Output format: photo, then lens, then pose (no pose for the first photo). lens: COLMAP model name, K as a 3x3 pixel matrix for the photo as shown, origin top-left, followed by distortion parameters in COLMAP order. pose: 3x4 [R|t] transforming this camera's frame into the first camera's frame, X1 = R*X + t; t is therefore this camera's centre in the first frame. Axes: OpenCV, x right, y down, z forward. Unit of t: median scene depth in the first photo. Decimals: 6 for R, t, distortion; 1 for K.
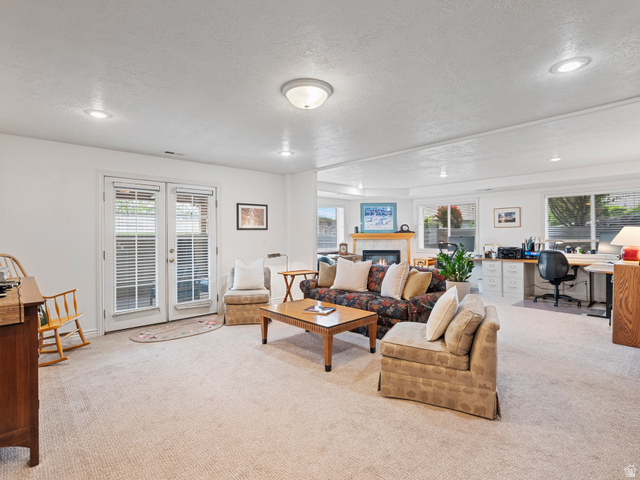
lens RADIAL K [[327.3, 0, 320.0], [0, 327.3, 235.6], [0, 0, 1]] dist [-0.000180, 0.000805]
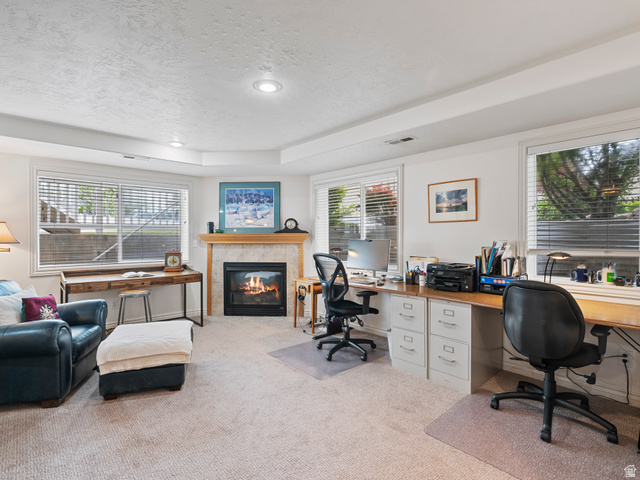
lens RADIAL K [[327.3, 0, 319.8], [0, 327.3, 242.5], [0, 0, 1]] dist [-0.000180, 0.000805]
pose [[0.999967, 0.004140, -0.006931, 0.379802], [-0.004024, 0.999852, 0.016713, -0.001830], [0.006999, -0.016685, 0.999836, 0.514473]]
